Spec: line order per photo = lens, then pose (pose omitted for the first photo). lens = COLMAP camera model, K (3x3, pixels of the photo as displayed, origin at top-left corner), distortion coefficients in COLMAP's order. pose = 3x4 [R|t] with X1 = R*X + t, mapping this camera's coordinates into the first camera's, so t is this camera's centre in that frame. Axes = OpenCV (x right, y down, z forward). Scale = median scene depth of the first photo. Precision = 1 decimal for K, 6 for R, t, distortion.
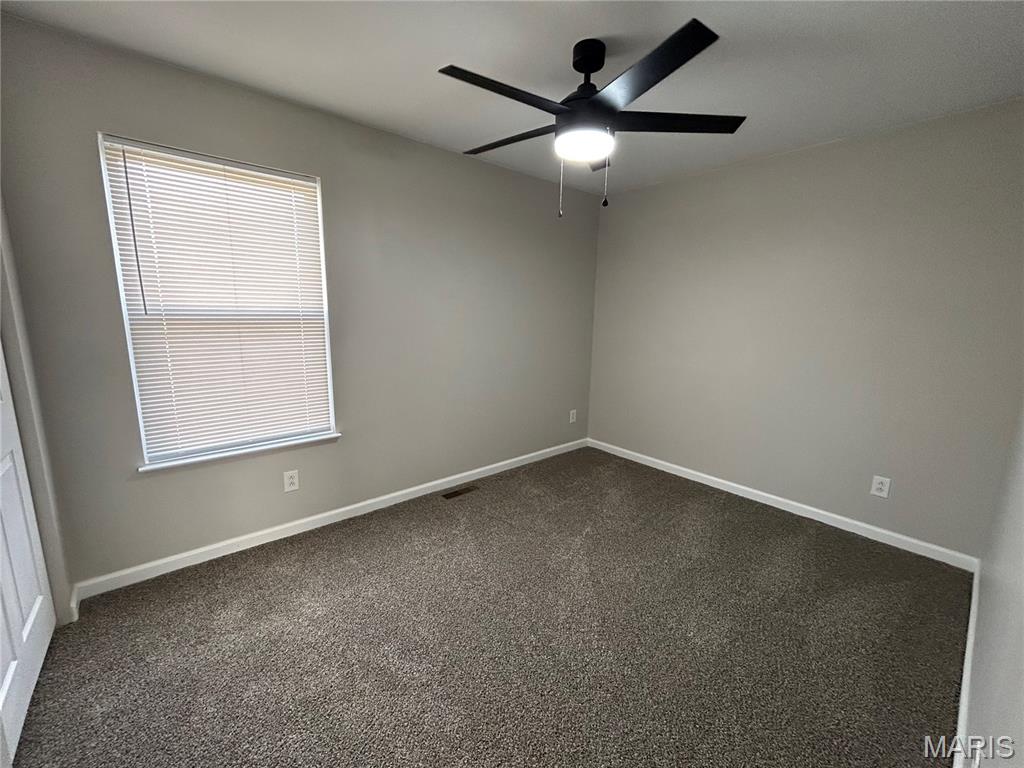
lens RADIAL K [[414.1, 0, 510.2], [0, 414.1, 382.6], [0, 0, 1]] dist [0.002211, -0.000412]
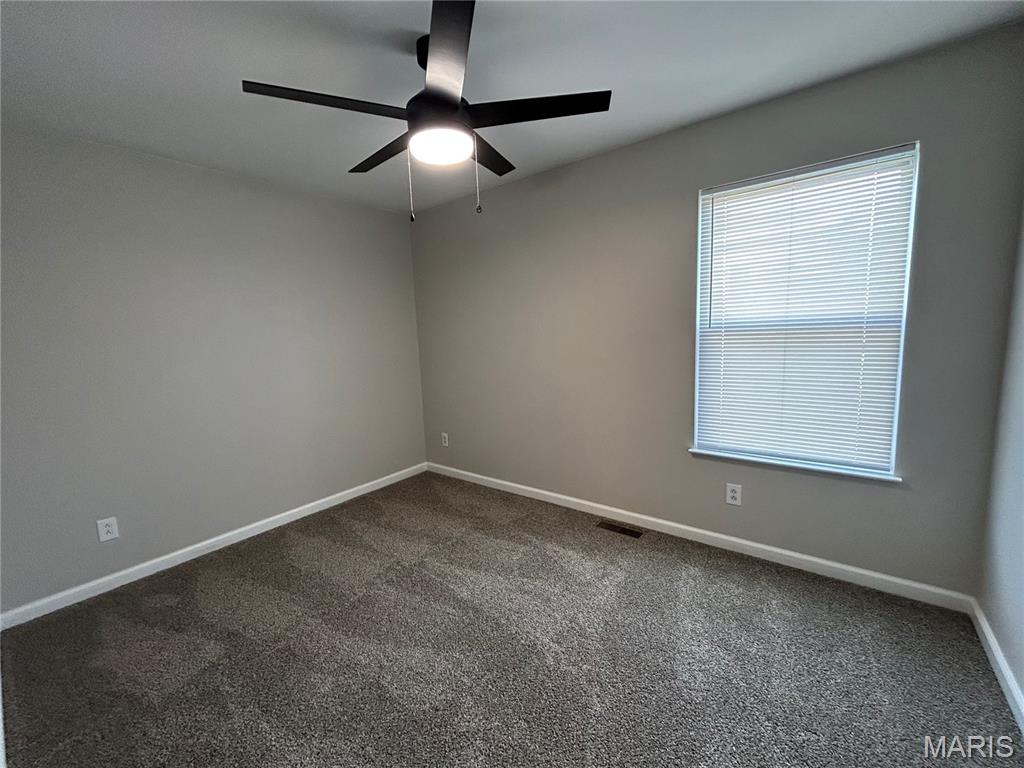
lens RADIAL K [[414.1, 0, 510.2], [0, 414.1, 382.6], [0, 0, 1]] dist [0.002211, -0.000412]
pose [[0.189755, 0.103917, -0.976317, 0.225061], [-0.123102, 0.989054, 0.081347, -0.029901], [0.974084, 0.104751, 0.200470, 0.192048]]
